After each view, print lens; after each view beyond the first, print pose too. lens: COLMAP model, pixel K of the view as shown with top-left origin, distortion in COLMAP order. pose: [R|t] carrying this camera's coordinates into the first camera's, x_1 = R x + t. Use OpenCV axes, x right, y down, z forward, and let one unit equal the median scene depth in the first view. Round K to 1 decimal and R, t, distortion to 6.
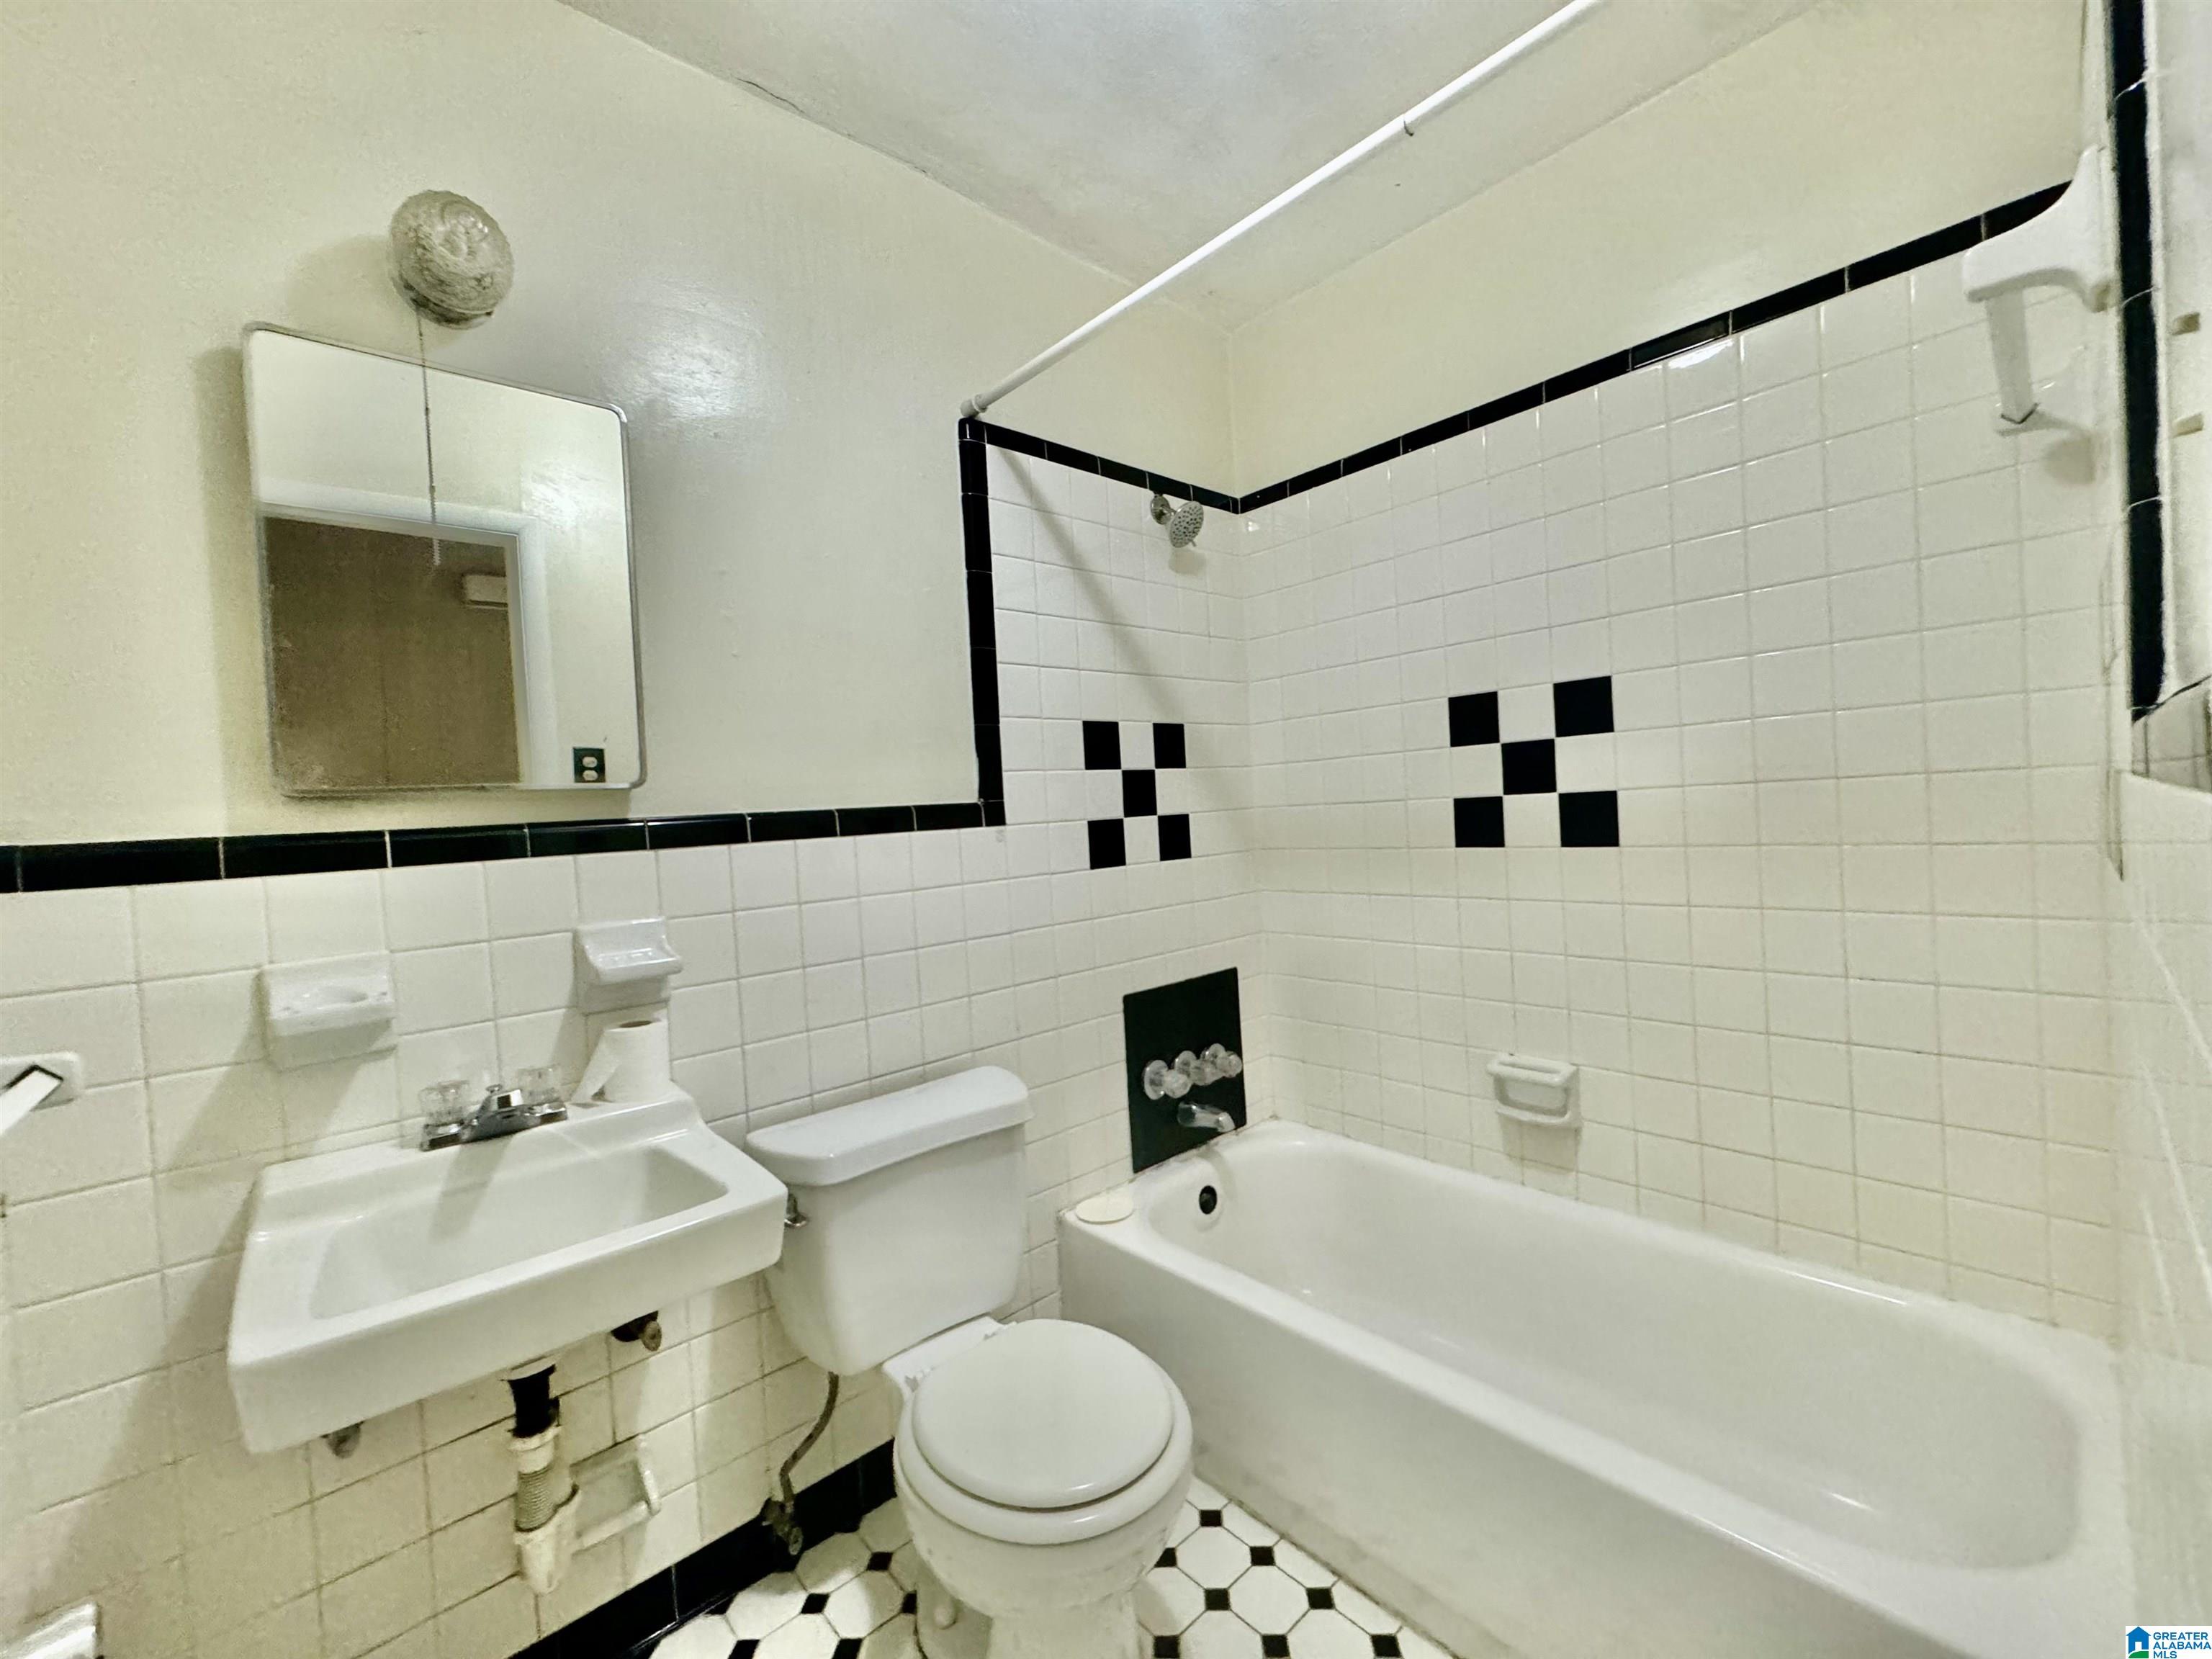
lens RADIAL K [[891.3, 0, 1104.7], [0, 891.3, 827.5], [0, 0, 1]] dist [-0.004954, 0.001166]
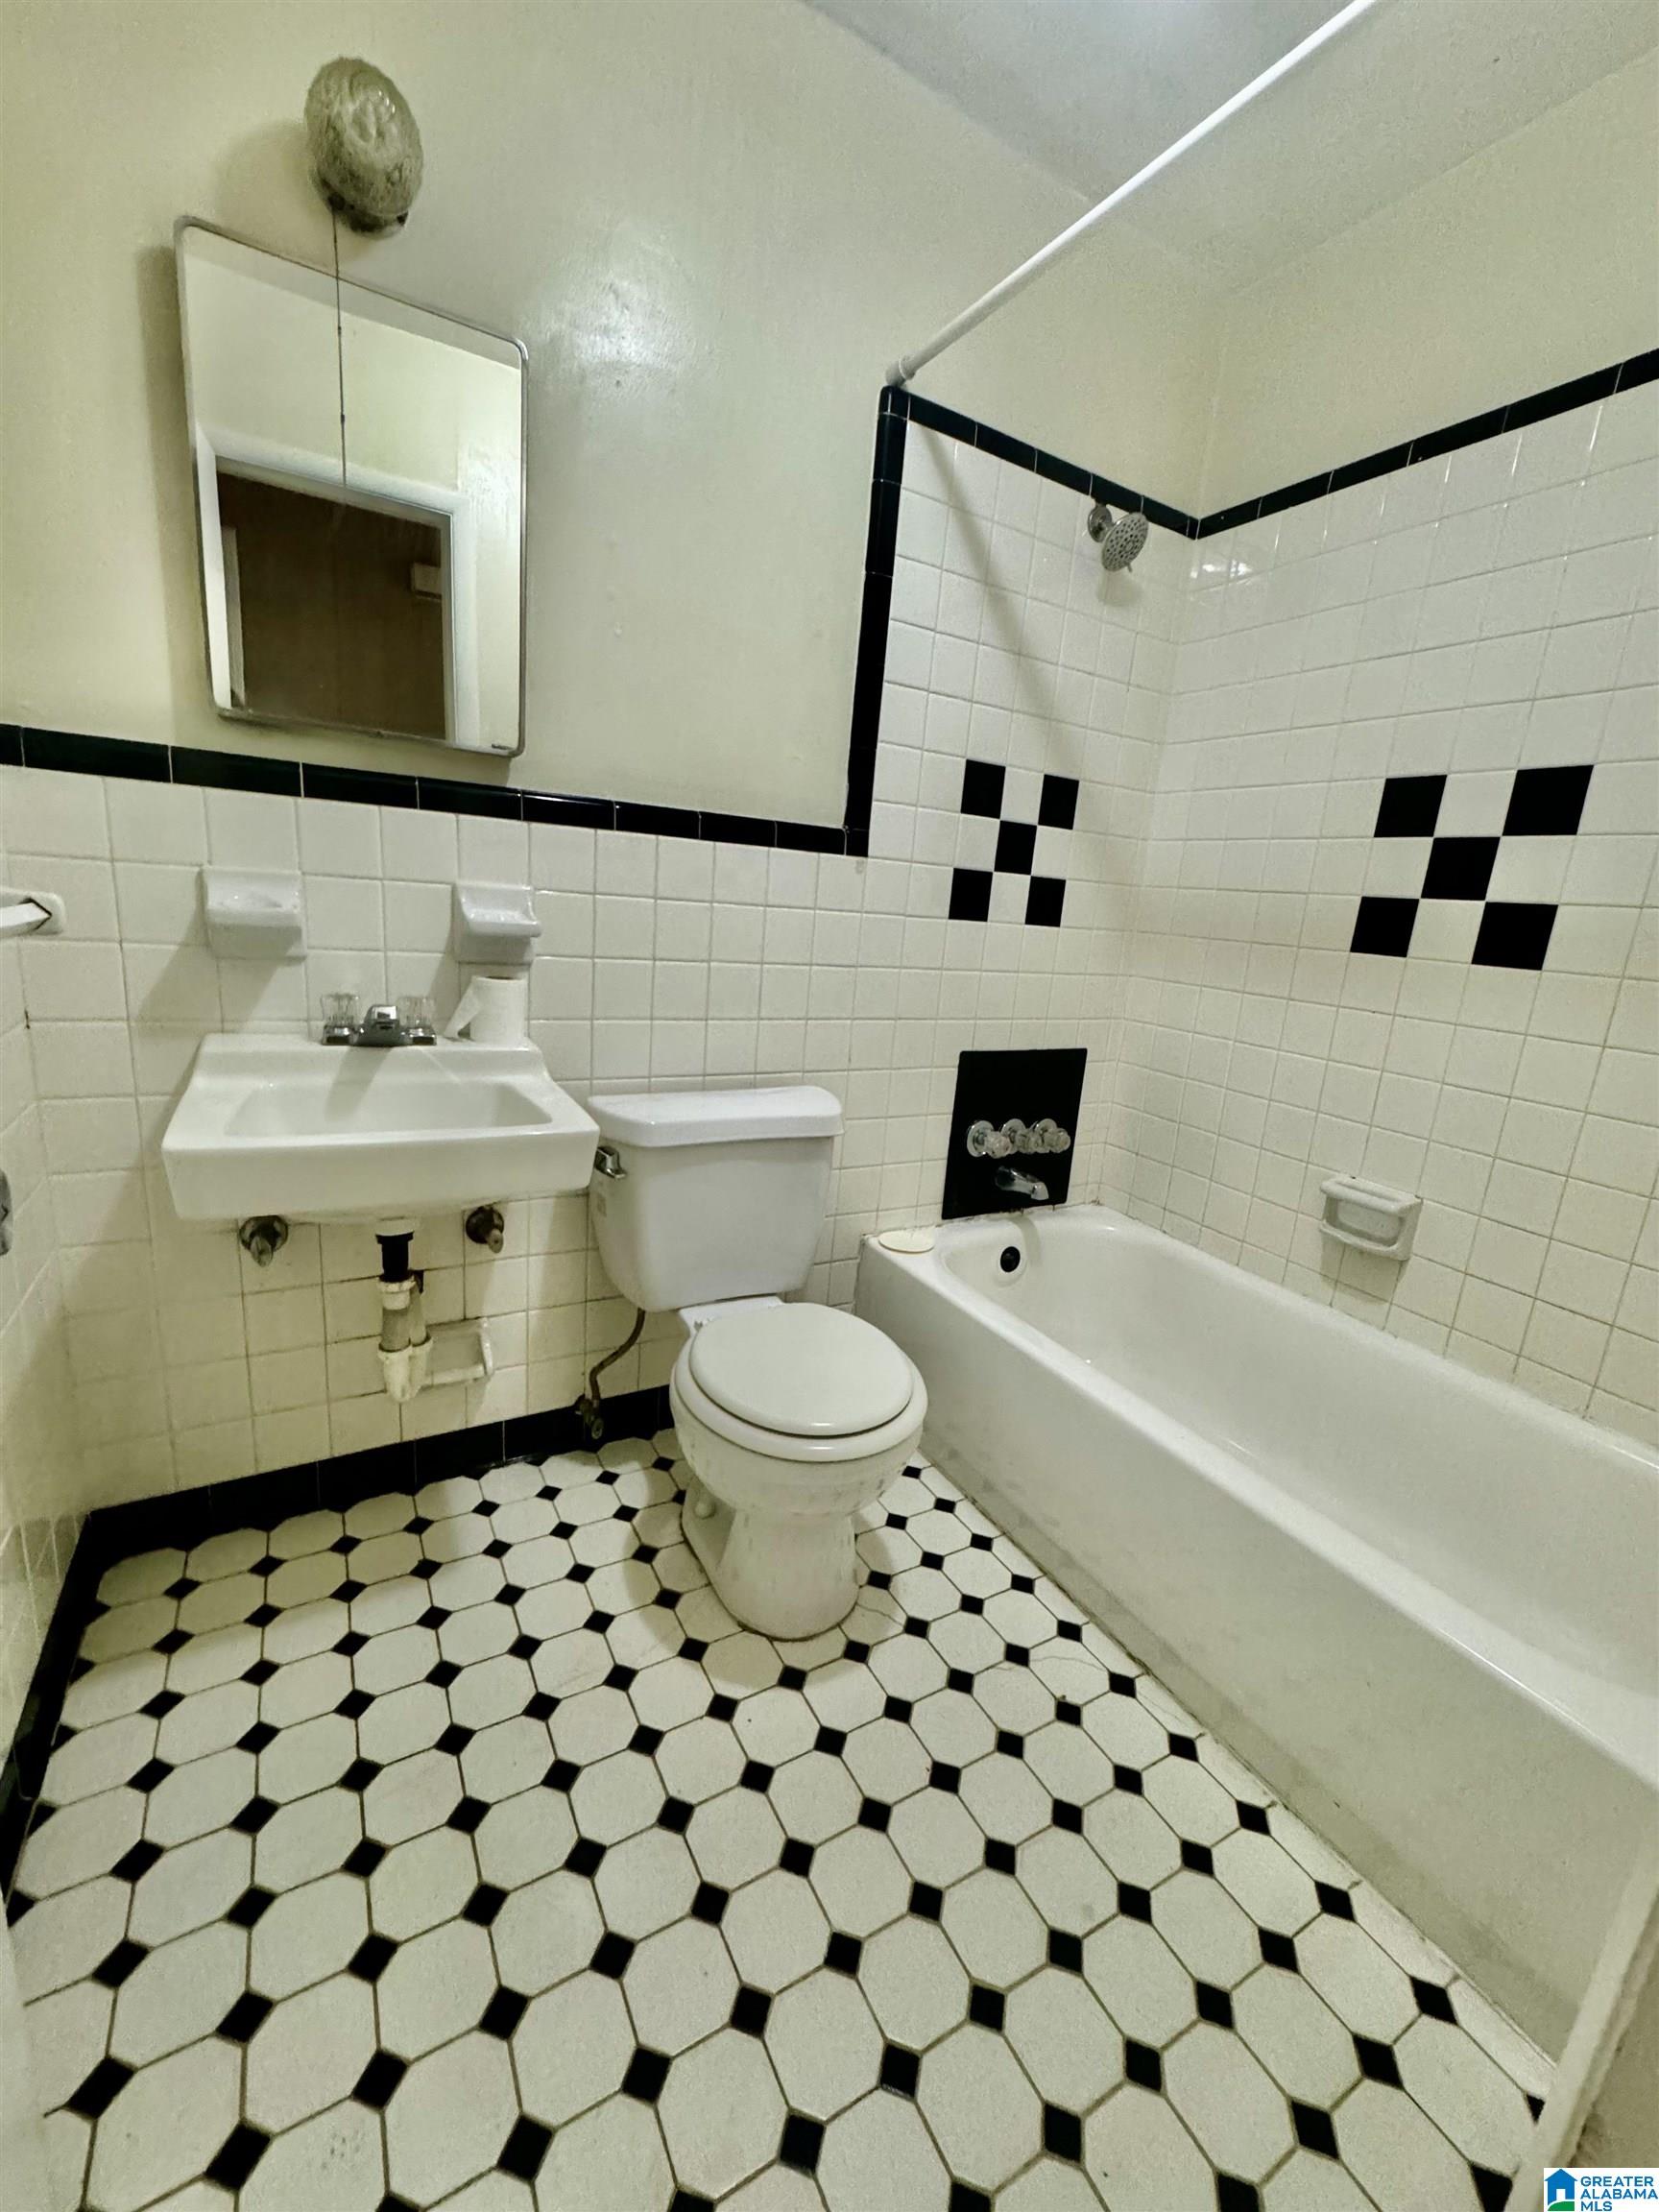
lens RADIAL K [[891.3, 0, 833.1], [0, 891.3, 1109.4], [0, 0, 1]] dist [-0.004954, 0.001166]
pose [[0.968829, 0.178436, -0.171848, 0.082933], [-0.138940, 0.965690, 0.219404, 0.064249], [0.205102, -0.188689, 0.960380, -0.014895]]
